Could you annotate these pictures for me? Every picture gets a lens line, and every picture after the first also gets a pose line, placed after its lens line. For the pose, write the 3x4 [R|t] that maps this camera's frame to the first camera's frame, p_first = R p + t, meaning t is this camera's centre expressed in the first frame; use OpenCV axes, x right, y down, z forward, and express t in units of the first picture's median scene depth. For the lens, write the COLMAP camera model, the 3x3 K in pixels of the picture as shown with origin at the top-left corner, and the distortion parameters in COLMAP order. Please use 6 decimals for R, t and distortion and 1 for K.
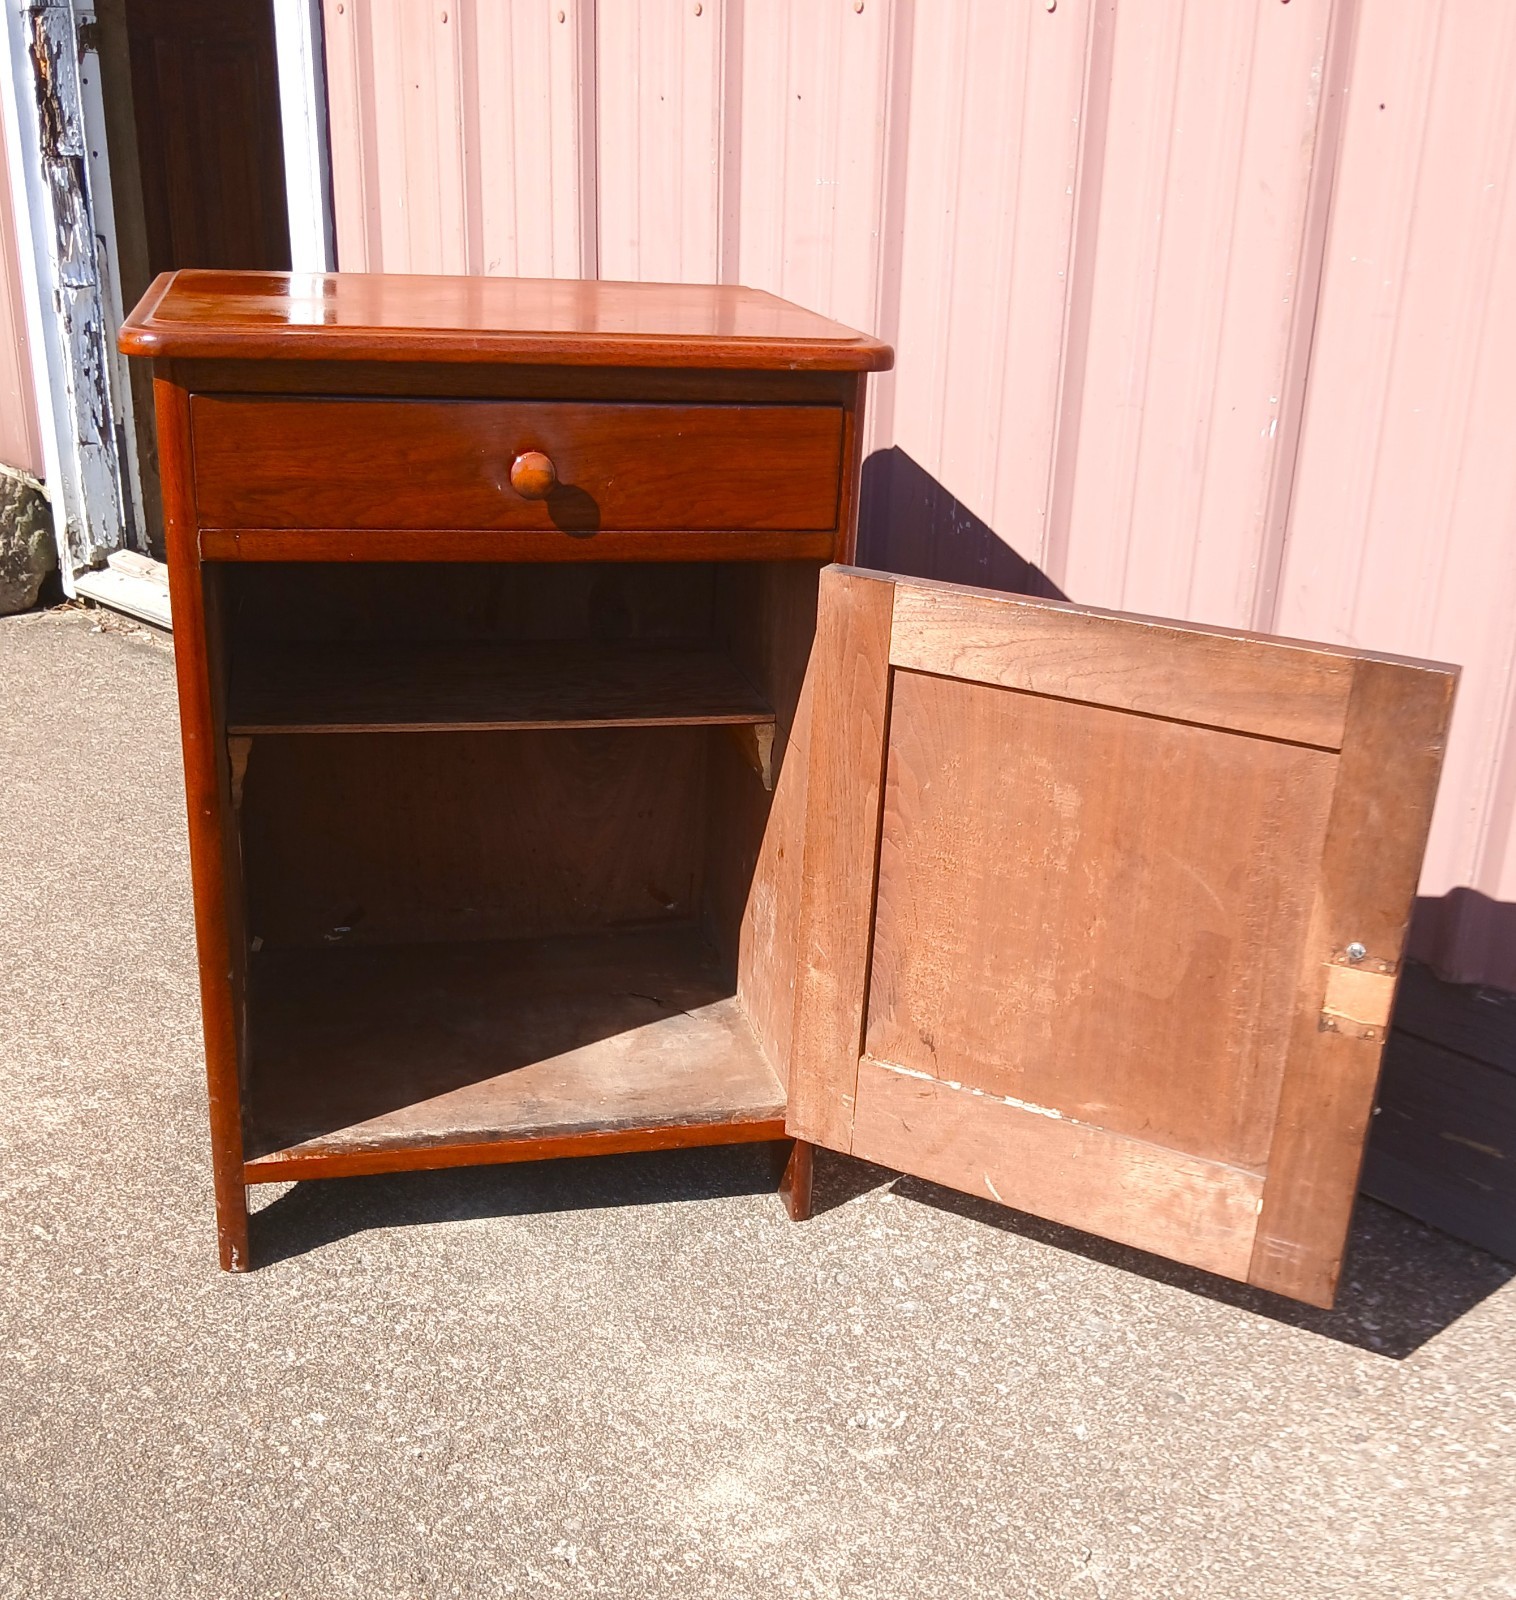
lens RADIAL K [[1851.9, 0, 870.3], [0, 1851.9, 872.9], [0, 0, 1]] dist [0.023218, 0.000000]
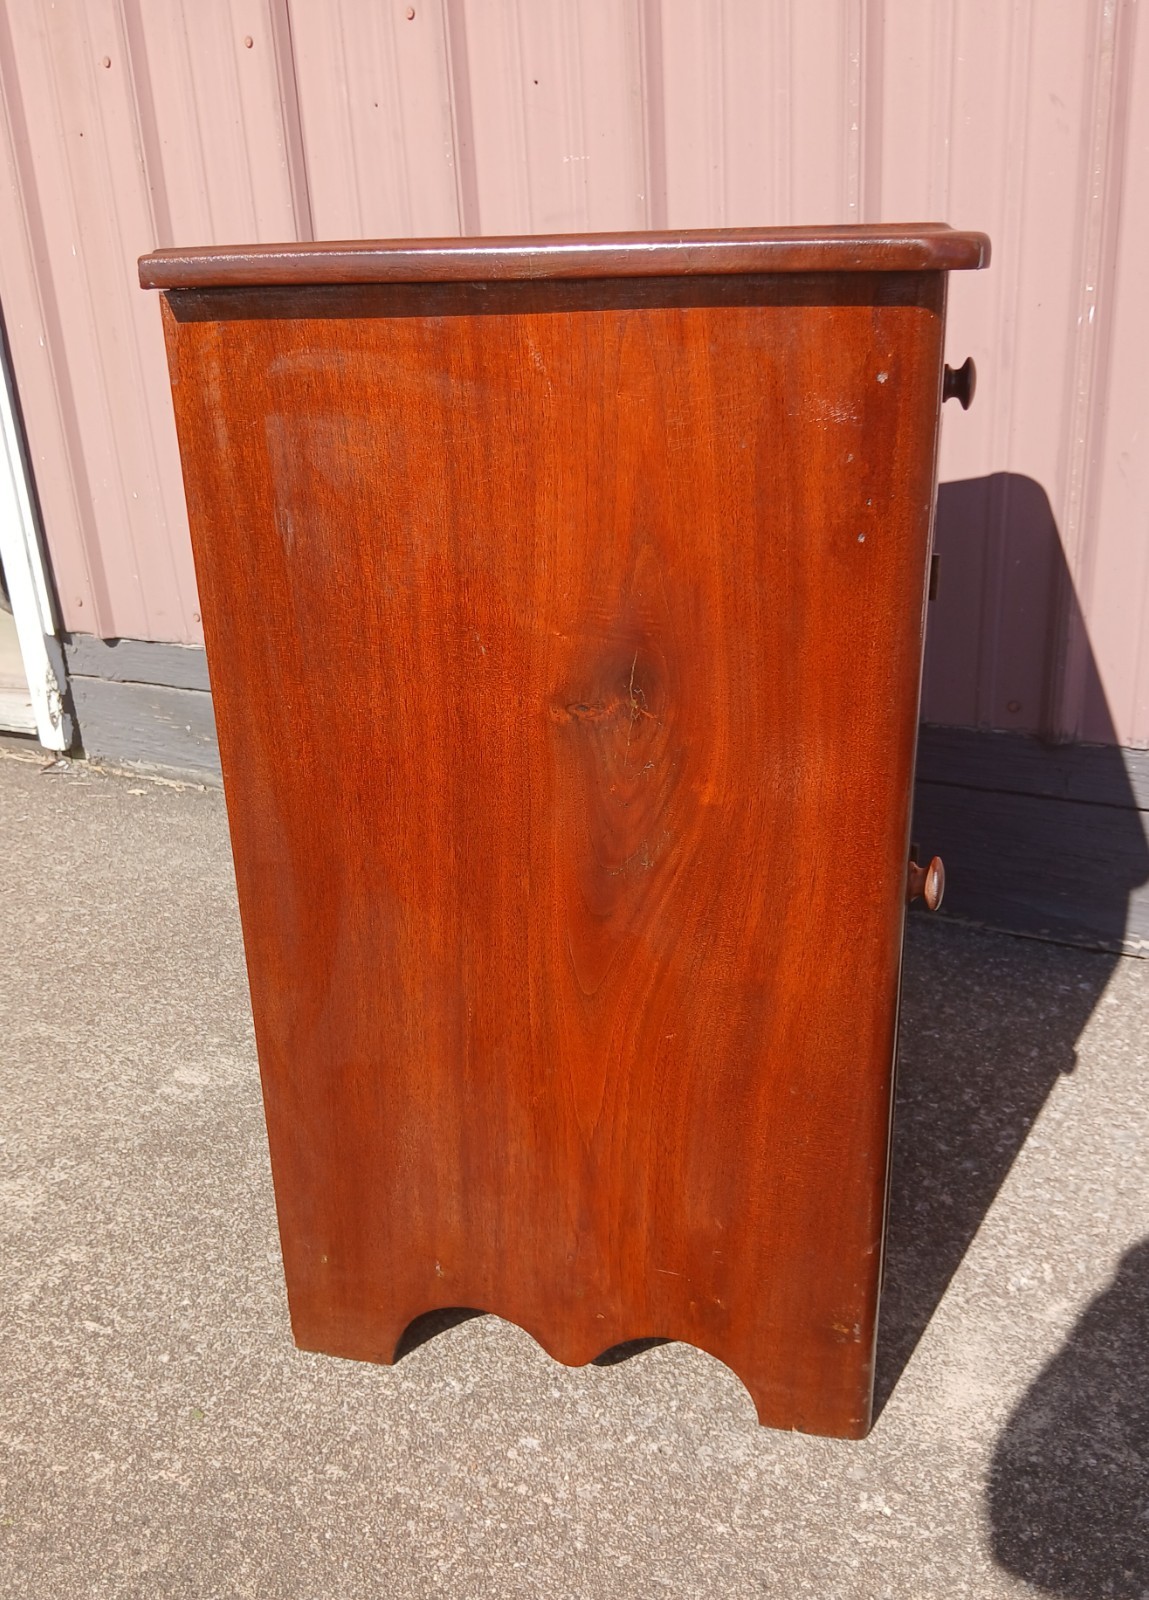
lens RADIAL K [[1394.9, 0, 652.9], [0, 1394.9, 814.2], [0, 0, 1]] dist [0.007440, -0.047342]
pose [[0.947115, -0.190461, 0.258259, -0.351301], [0.190632, 0.981353, 0.024620, -0.017688], [-0.258133, 0.025914, 0.965762, 0.302814]]
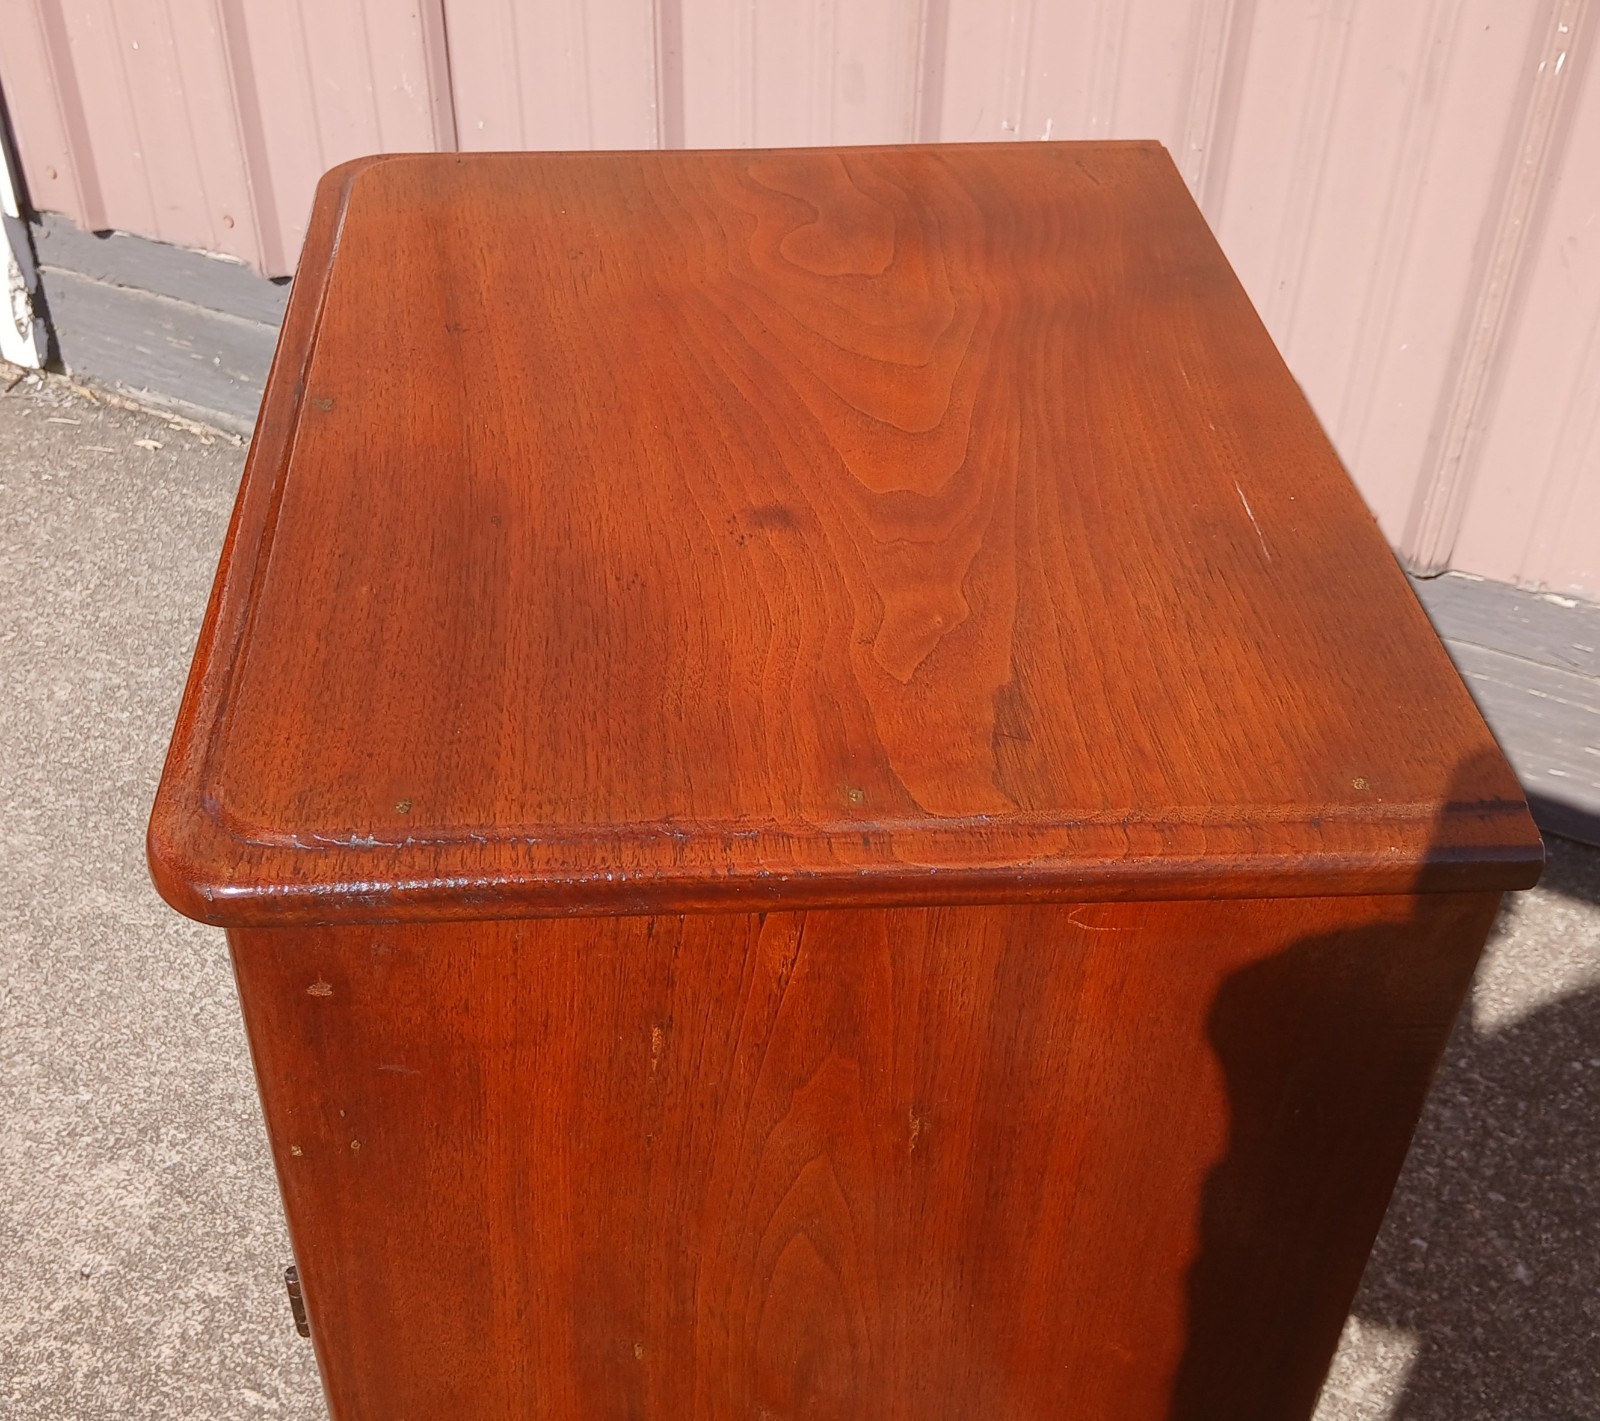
lens RADIAL K [[1929.4, 0, 825.1], [0, 1929.4, 650.7], [0, 0, 1]] dist [-0.010368, 0.000000]
pose [[0.944410, -0.221932, 0.242563, -0.386193], [0.142794, 0.941453, 0.305413, -0.341862], [-0.296143, -0.253798, 0.920807, 0.305748]]
